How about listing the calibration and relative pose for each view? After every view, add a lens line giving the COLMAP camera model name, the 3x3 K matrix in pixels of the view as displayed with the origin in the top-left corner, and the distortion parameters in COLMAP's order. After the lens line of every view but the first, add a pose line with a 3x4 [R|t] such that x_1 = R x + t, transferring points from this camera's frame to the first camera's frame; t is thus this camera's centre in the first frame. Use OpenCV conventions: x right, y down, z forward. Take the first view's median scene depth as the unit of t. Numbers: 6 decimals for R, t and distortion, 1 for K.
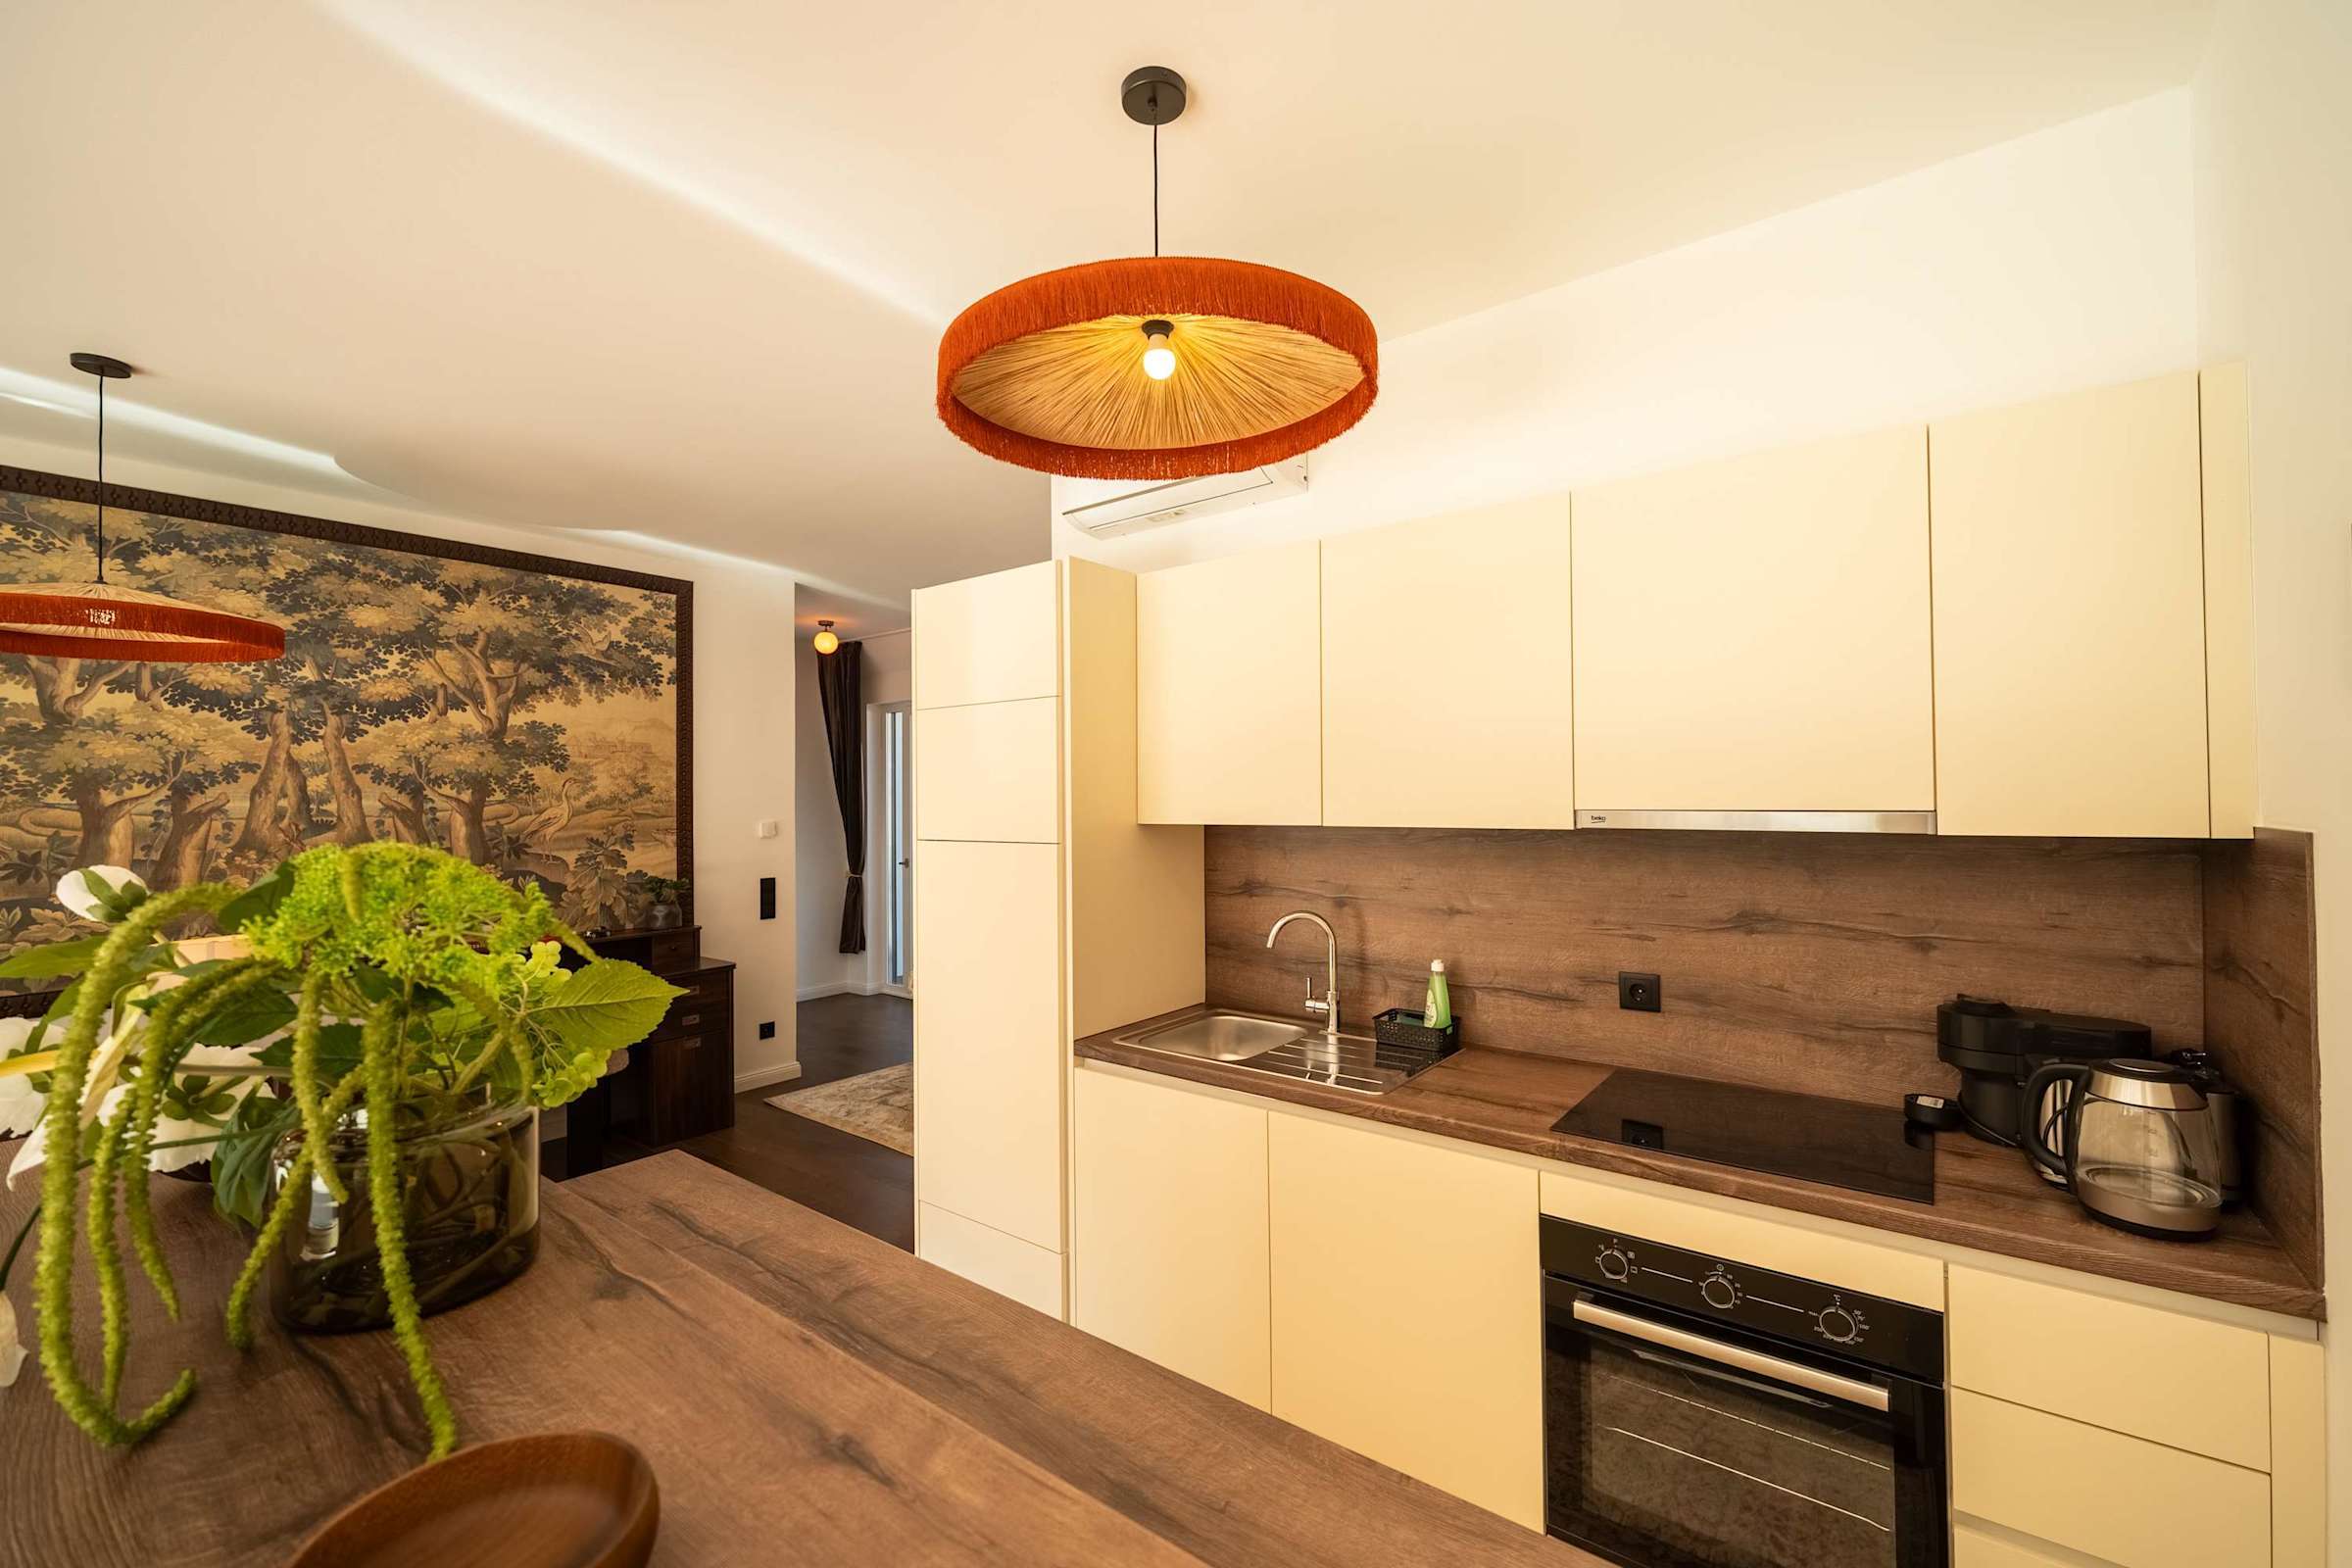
lens RADIAL K [[976.0, 0, 1183.6], [0, 976.0, 781.3], [0, 0, 1]] dist [-0.000786, -0.001906]
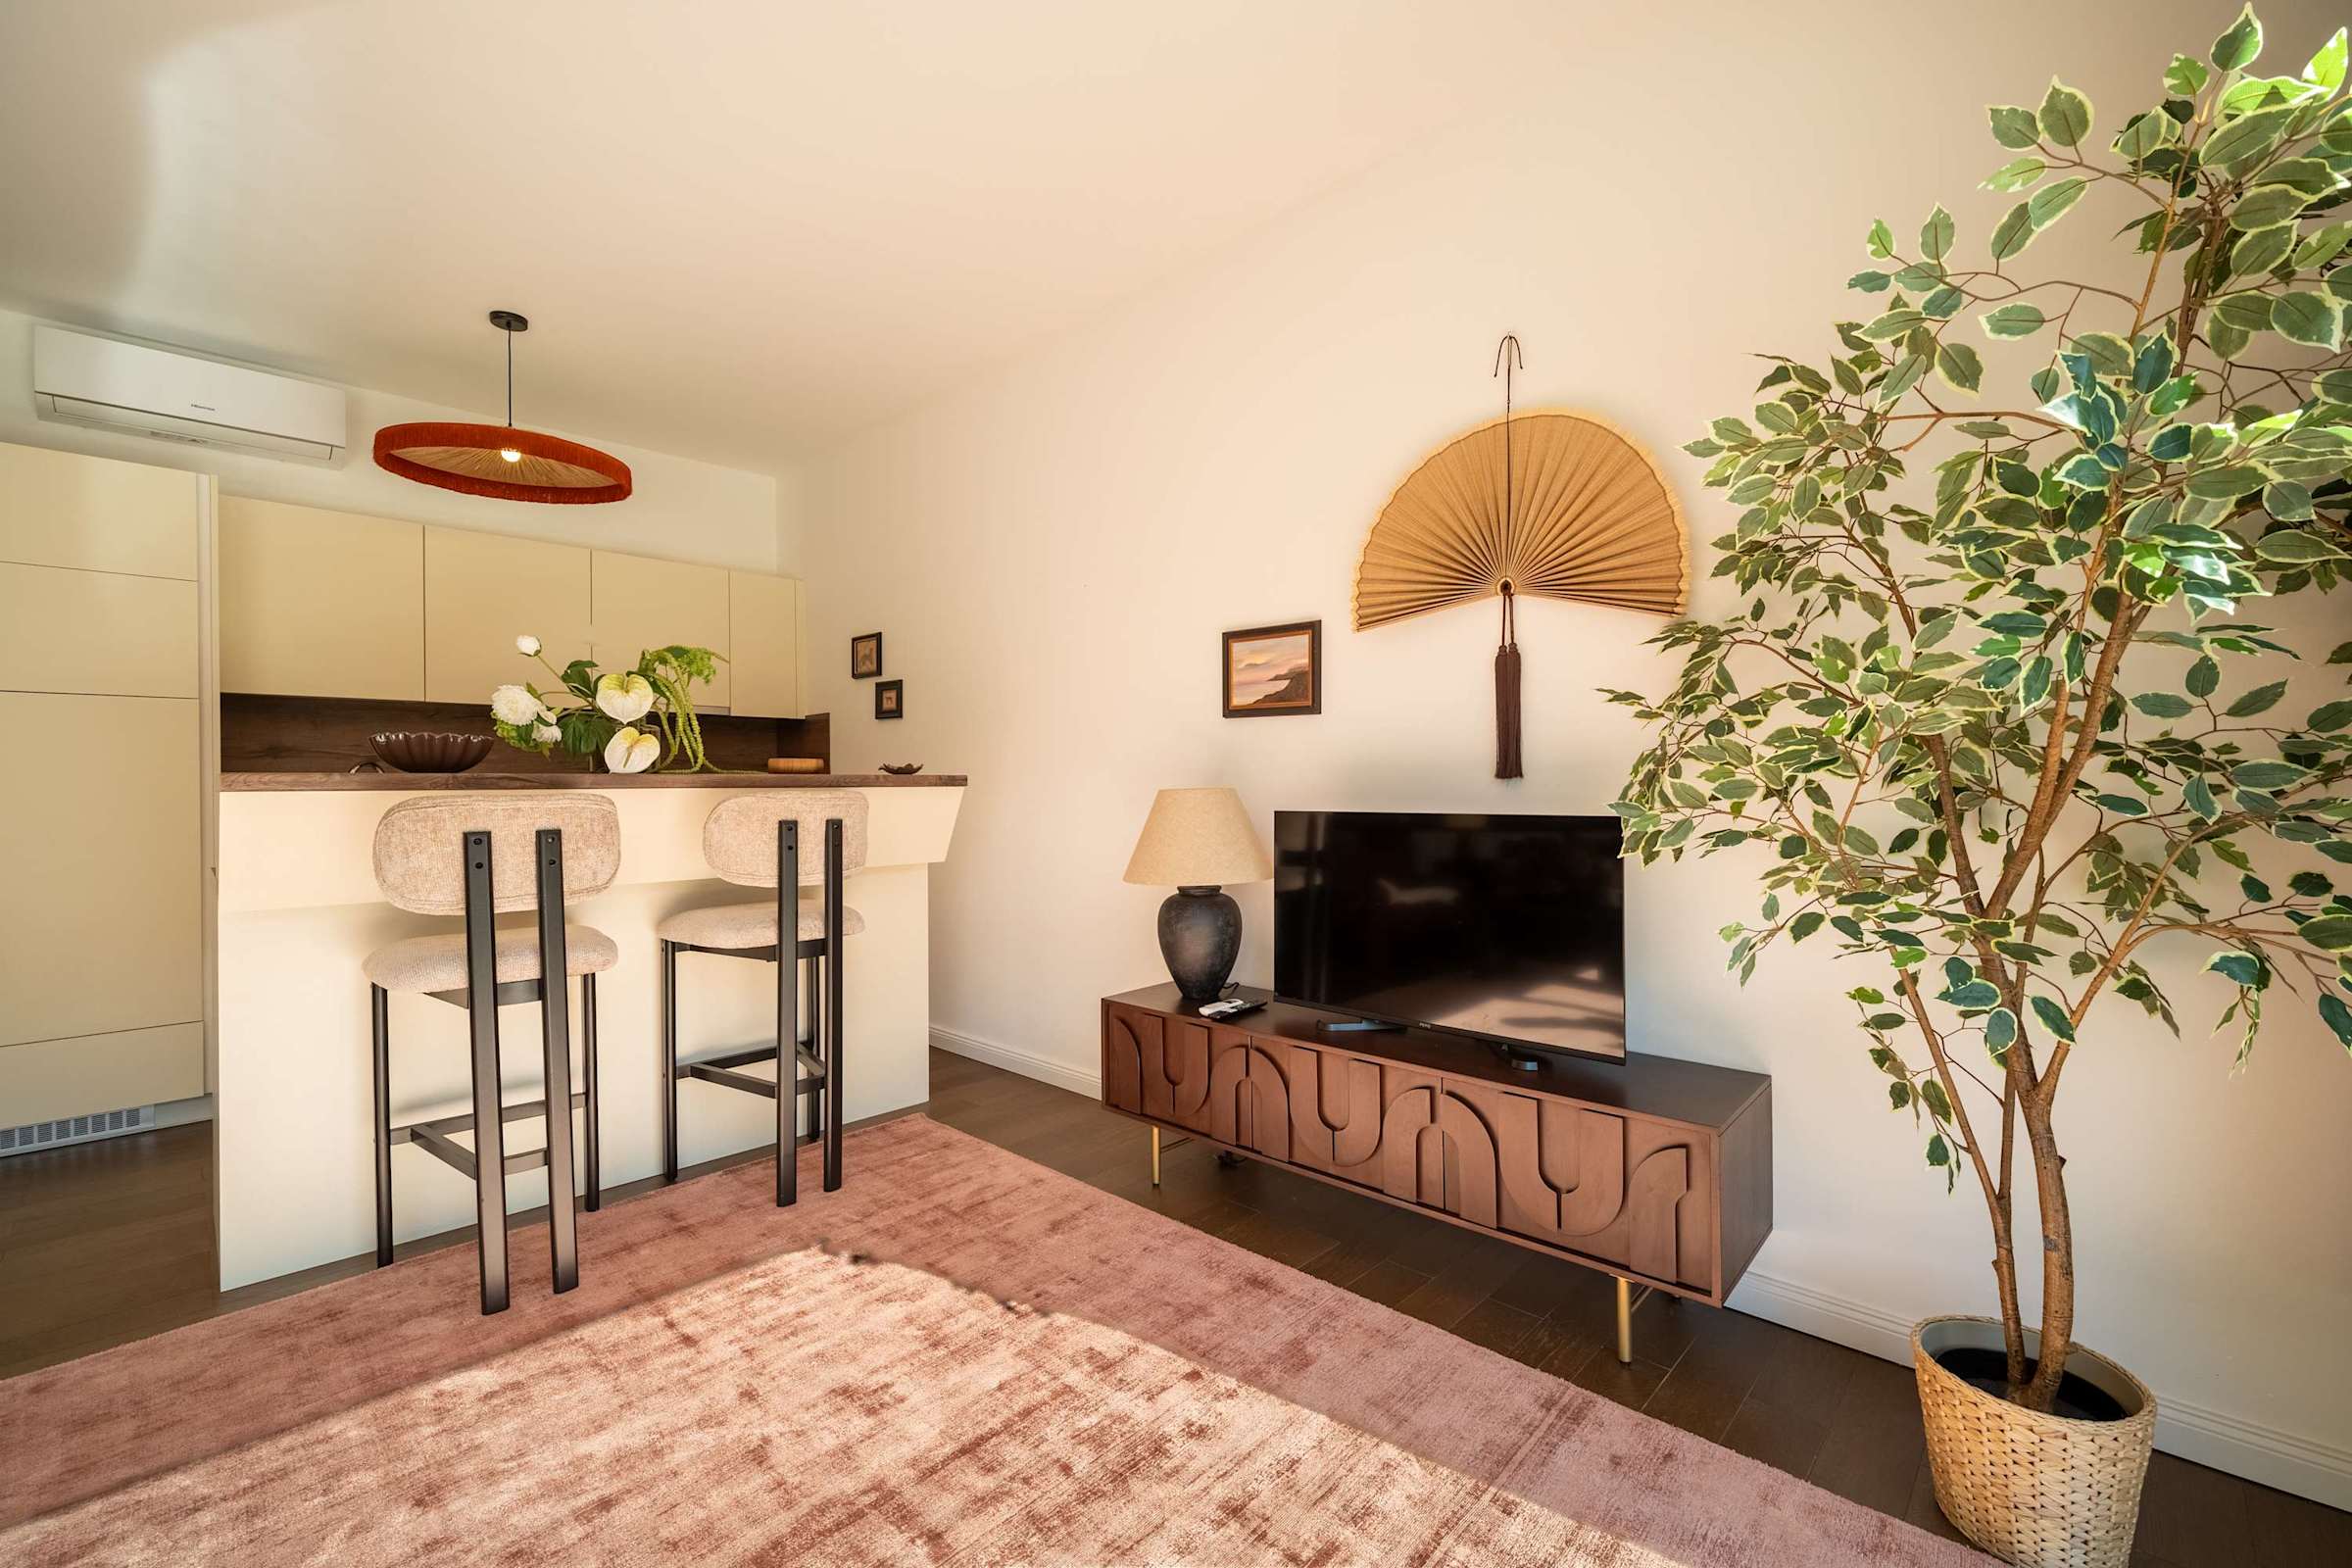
lens RADIAL K [[976.0, 0, 1181.0], [0, 976.0, 786.0], [0, 0, 1]] dist [-0.000786, -0.001906]
pose [[0.106236, 0.005638, 0.994325, -1.475782], [-0.009543, 0.999944, -0.004650, 0.198753], [-0.994295, -0.008995, 0.106284, -0.474073]]
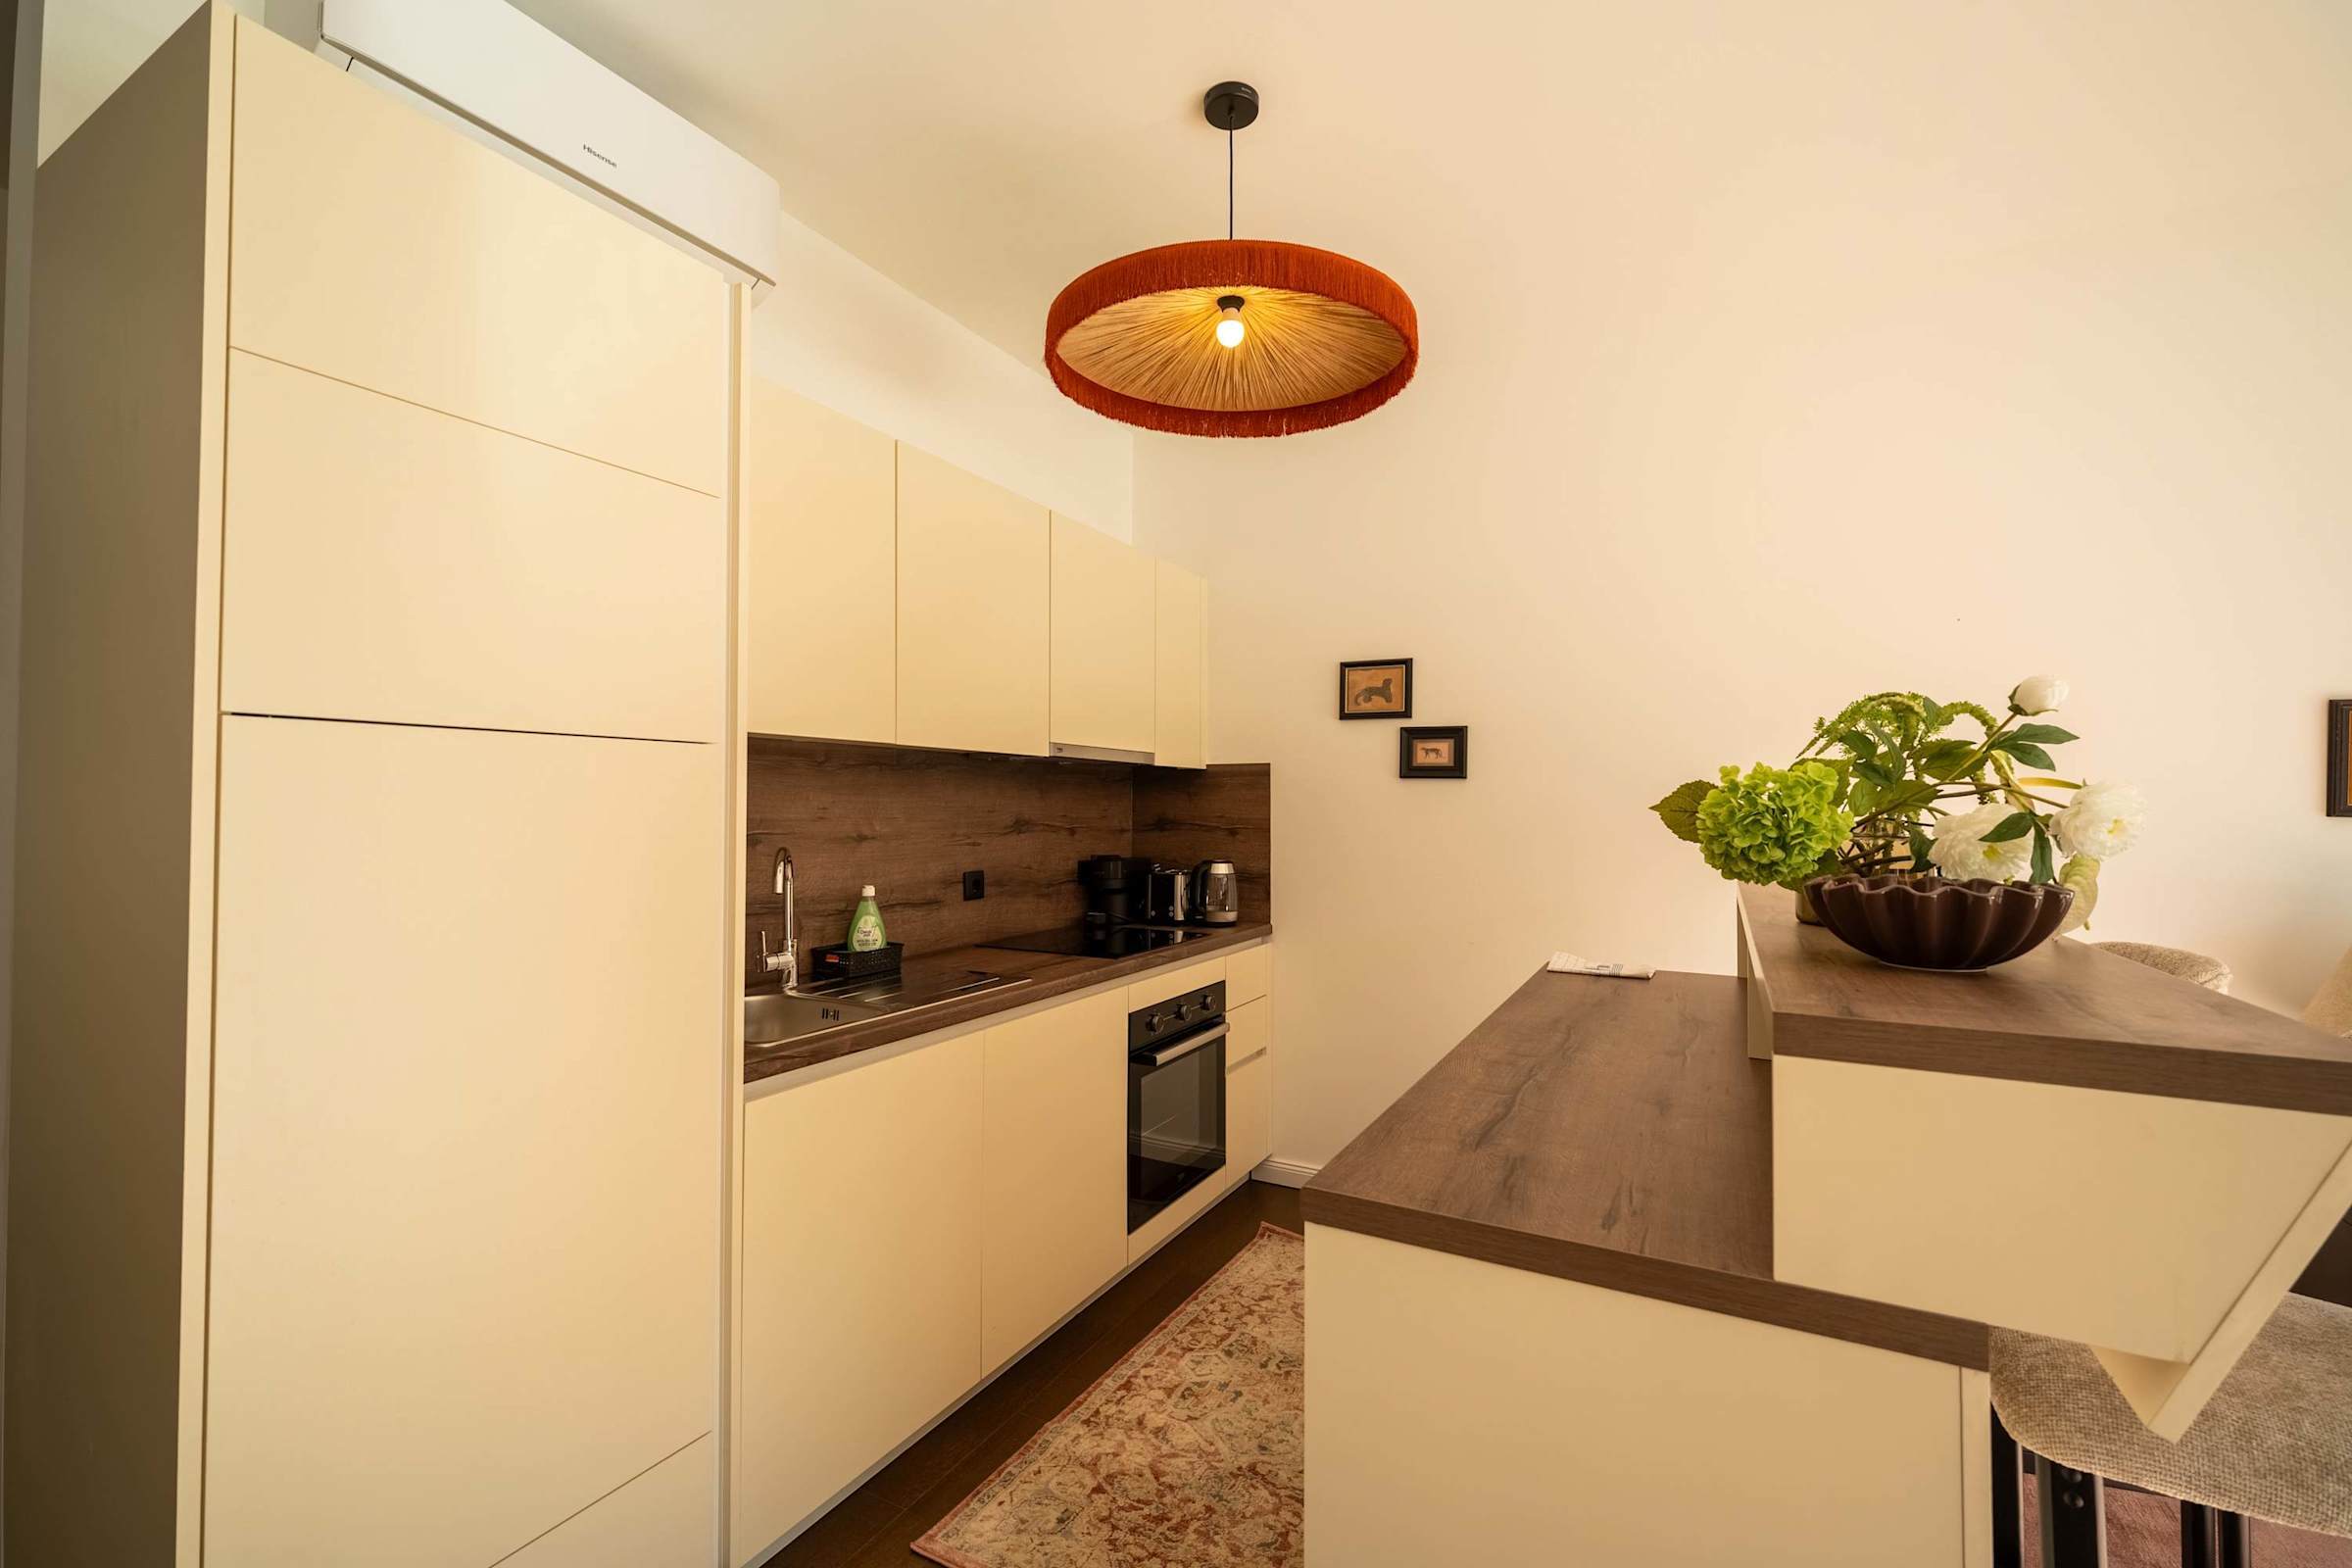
lens RADIAL K [[976.0, 0, 1180.5], [0, 976.0, 785.2], [0, 0, 1]] dist [-0.000786, -0.001906]
pose [[-0.161920, 0.028223, 0.986400, -0.908584], [-0.019855, 0.999295, -0.031852, 0.119849], [-0.986604, -0.024743, -0.161246, 0.964576]]
